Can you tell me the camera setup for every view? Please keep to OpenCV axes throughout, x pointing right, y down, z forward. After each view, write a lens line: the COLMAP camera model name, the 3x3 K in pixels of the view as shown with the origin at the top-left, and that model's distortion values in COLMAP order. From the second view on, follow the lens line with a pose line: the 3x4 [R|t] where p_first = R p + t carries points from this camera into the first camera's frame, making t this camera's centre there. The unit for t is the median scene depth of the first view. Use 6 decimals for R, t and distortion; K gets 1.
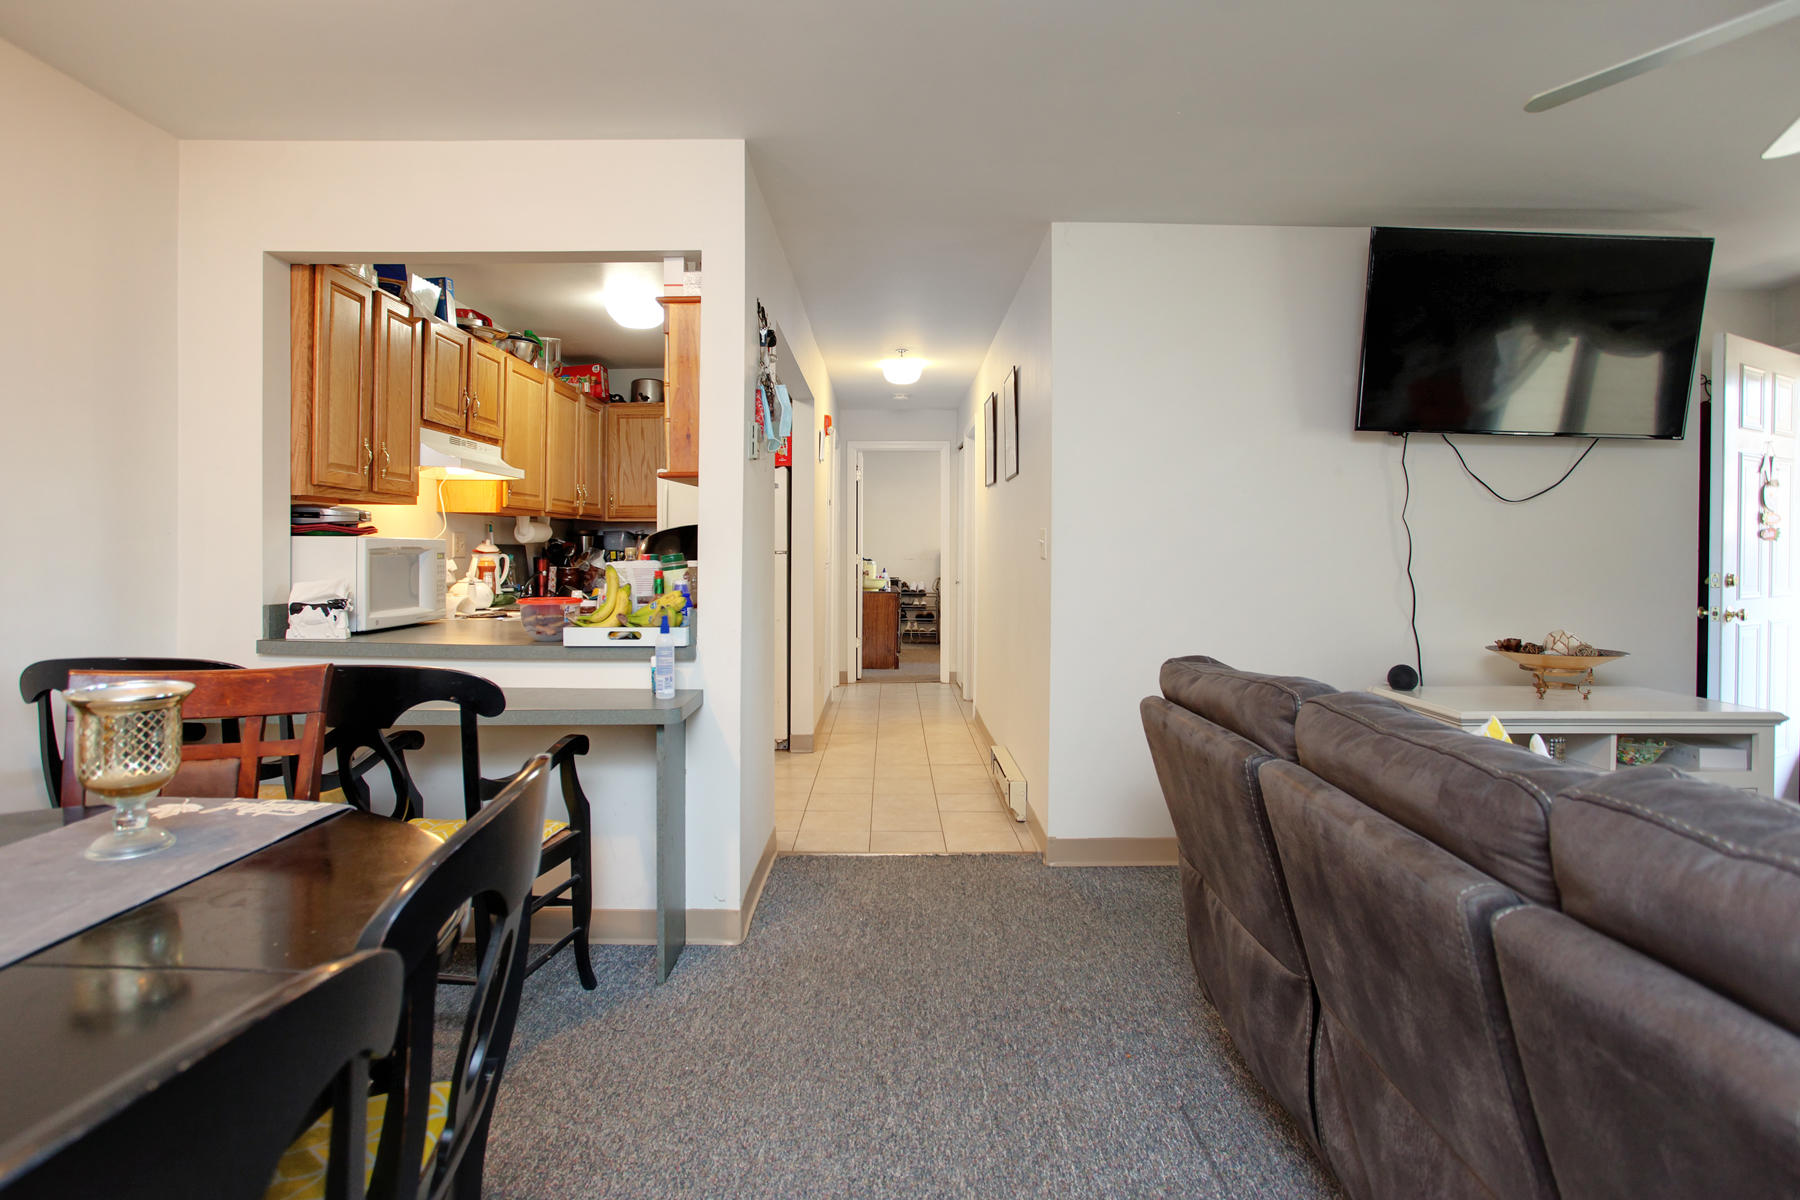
lens RADIAL K [[904.0, 0, 893.1], [0, 904.0, 554.8], [0, 0, 1]] dist [-0.001004, 0.000388]
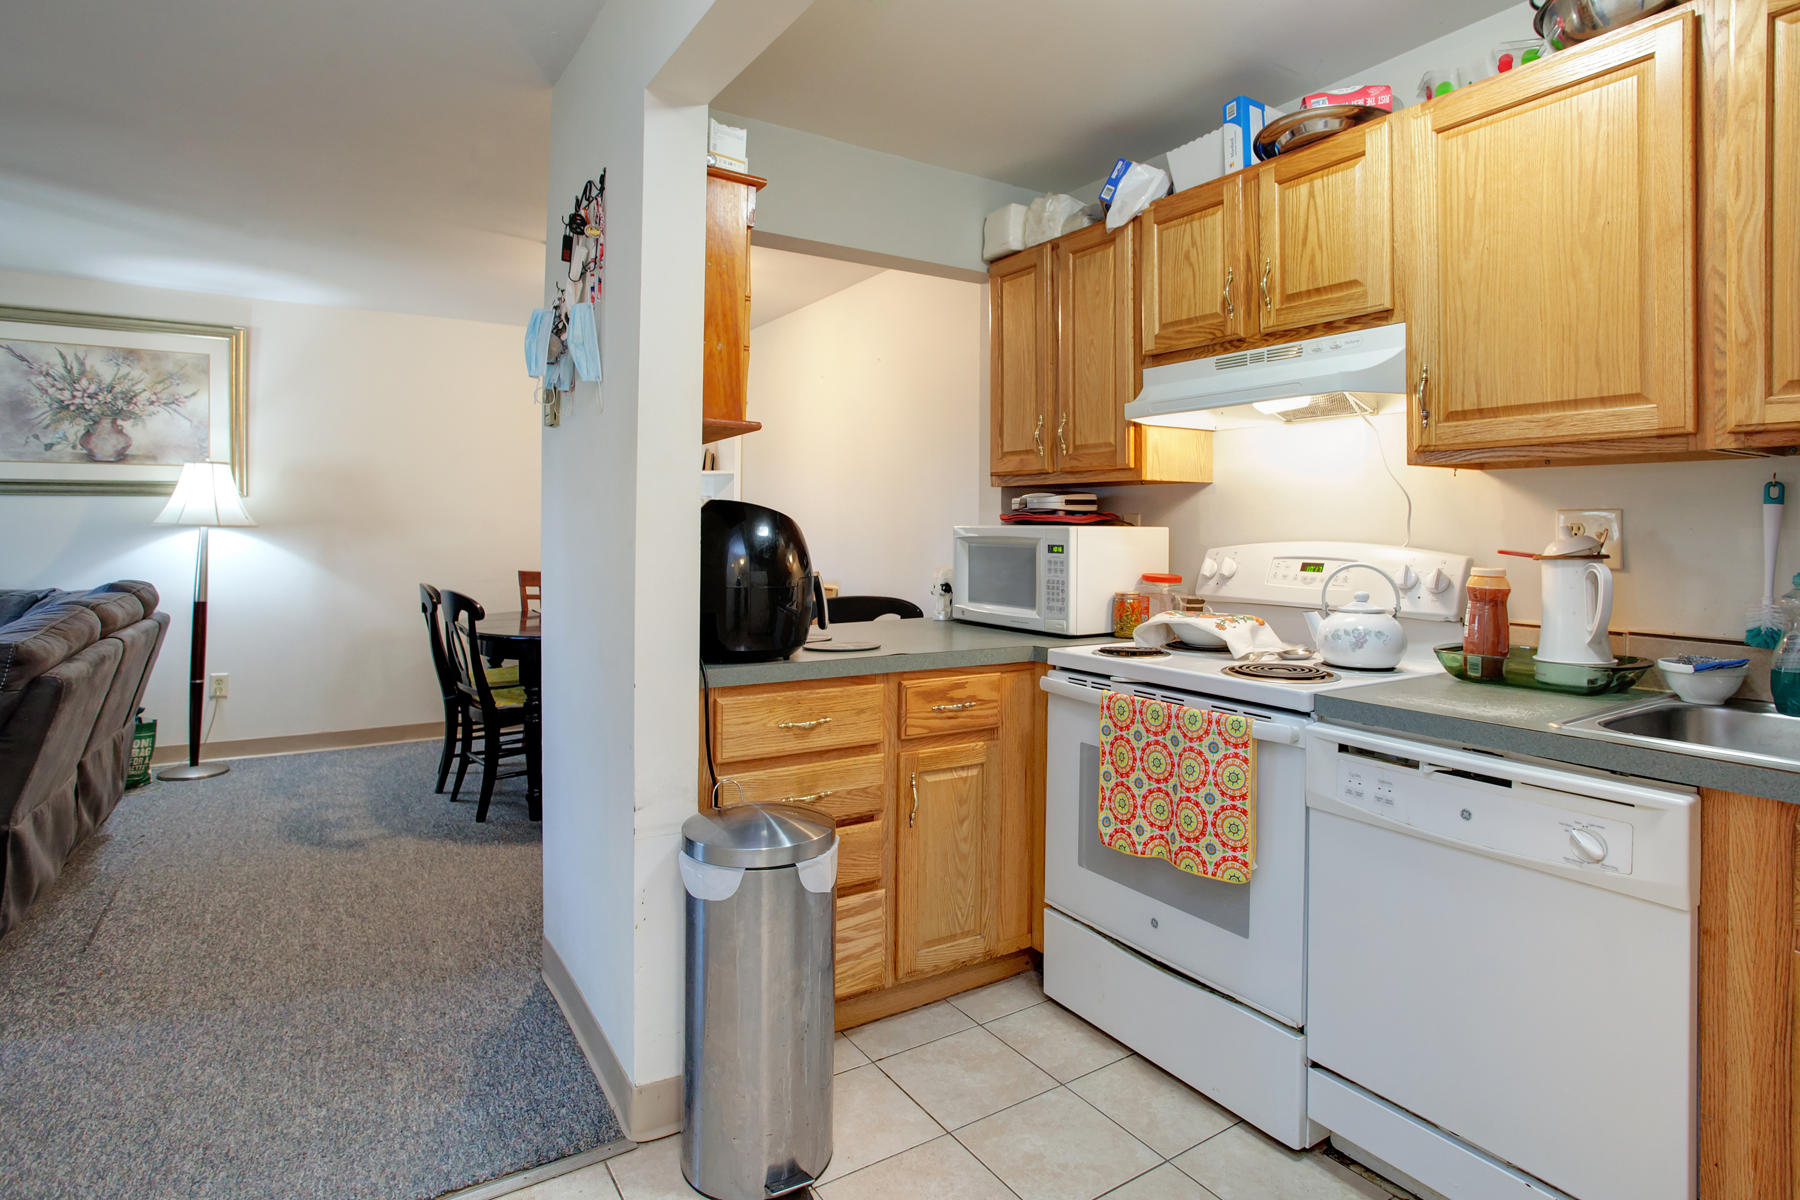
lens RADIAL K [[940.5, 0, 902.7], [0, 940.5, 505.1], [0, 0, 1]] dist [-0.044083, 0.012556]
pose [[-0.845079, -0.035698, -0.533448, 0.039005], [-0.021609, 0.999234, -0.032637, -0.006569], [0.534204, -0.016053, -0.845203, 2.200998]]
